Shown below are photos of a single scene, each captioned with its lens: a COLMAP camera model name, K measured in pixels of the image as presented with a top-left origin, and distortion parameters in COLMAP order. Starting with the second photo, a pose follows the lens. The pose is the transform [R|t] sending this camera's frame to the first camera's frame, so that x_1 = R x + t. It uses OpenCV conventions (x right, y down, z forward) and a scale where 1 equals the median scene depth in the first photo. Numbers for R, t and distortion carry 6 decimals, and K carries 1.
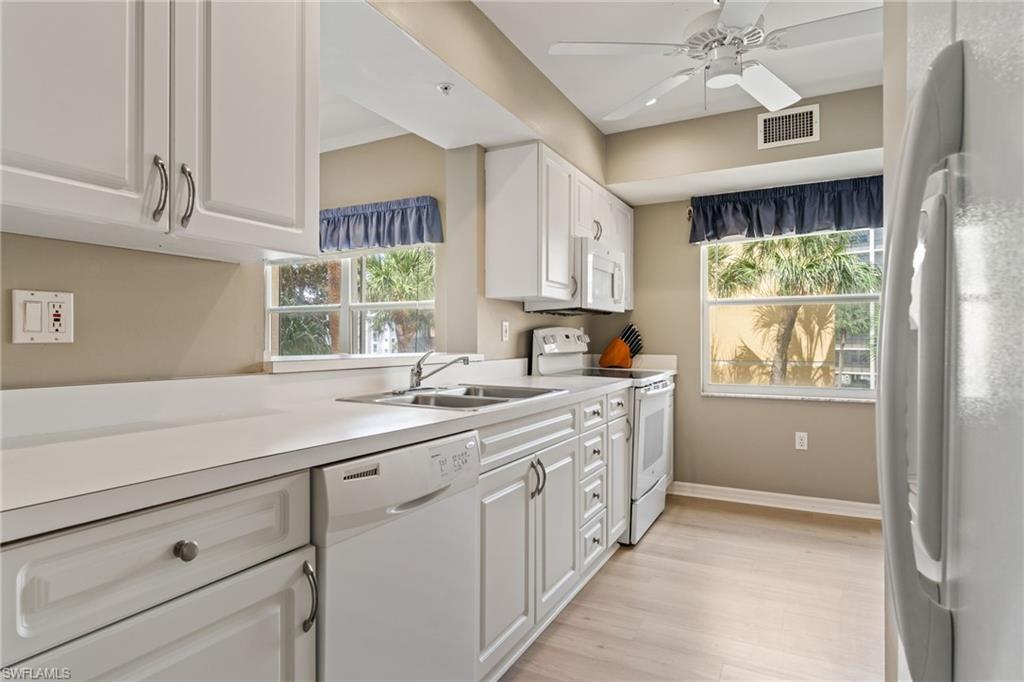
lens RADIAL K [[574.3, 0, 482.4], [0, 574.3, 338.7], [0, 0, 1]] dist [-0.000073, -0.000261]
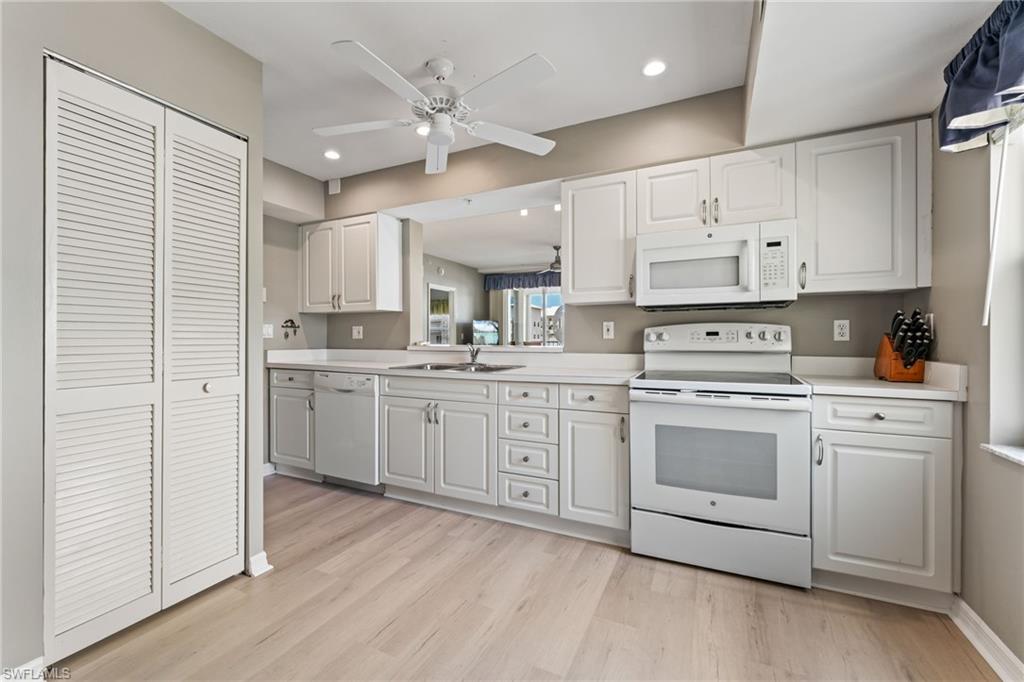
lens RADIAL K [[437.0, 0, 488.4], [0, 437.0, 337.4], [0, 0, 1]] dist [-0.000377, -0.000125]
pose [[0.043789, -0.002731, -0.999037, 0.940609], [0.001835, 0.999995, -0.002653, 0.003543], [0.999039, -0.001717, 0.043793, 0.703735]]
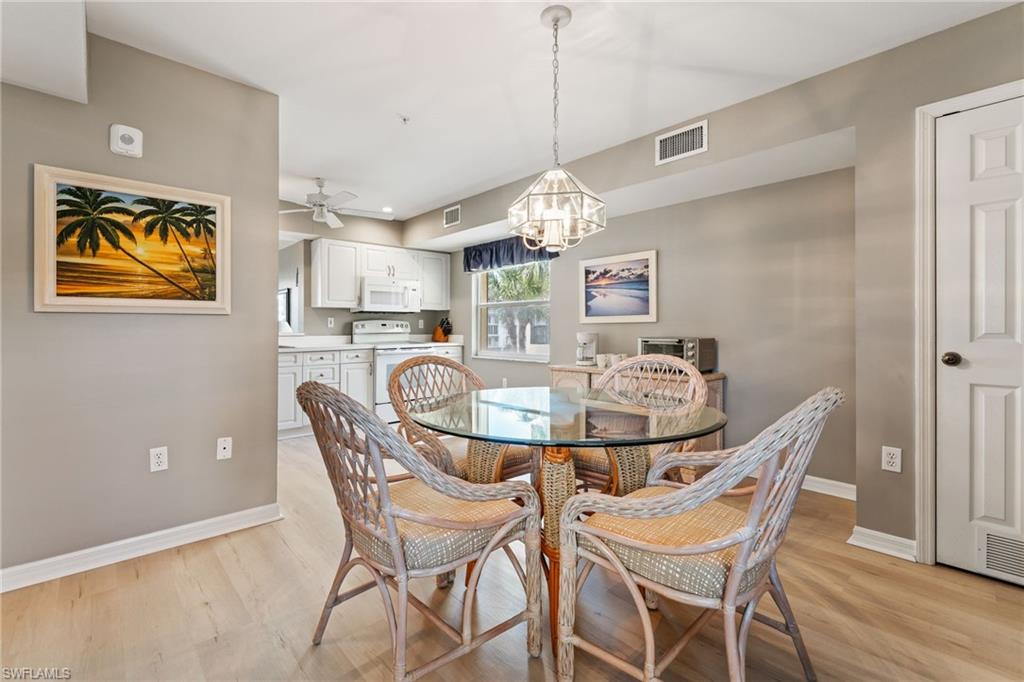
lens RADIAL K [[448.2, 0, 509.5], [0, 448.2, 327.6], [0, 0, 1]] dist [-0.001476, 0.000012]
pose [[0.954137, -0.003428, -0.299351, 1.168382], [0.003684, 0.999993, 0.000292, 0.007475], [0.299348, -0.001381, 0.954143, -0.392914]]
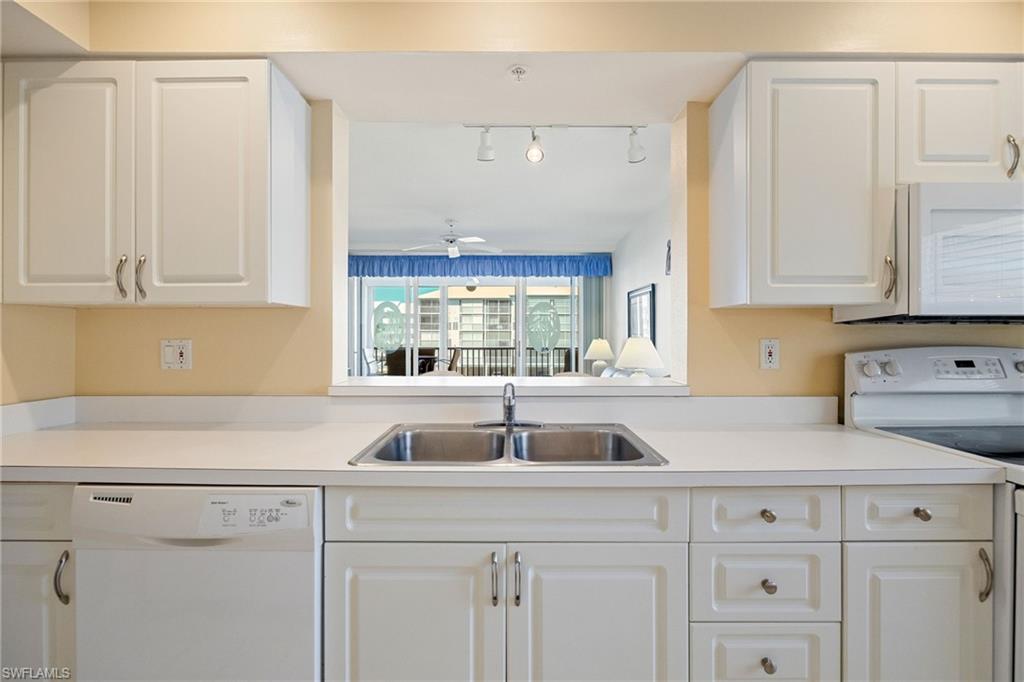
lens RADIAL K [[492.1, 0, 510.9], [0, 492.1, 337.8], [0, 0, 1]] dist [-0.002731, -0.000643]
pose [[0.496098, -0.003384, -0.868260, 0.388874], [0.001713, 0.999994, -0.002919, -0.031750], [0.868265, -0.000040, 0.496101, 0.445544]]
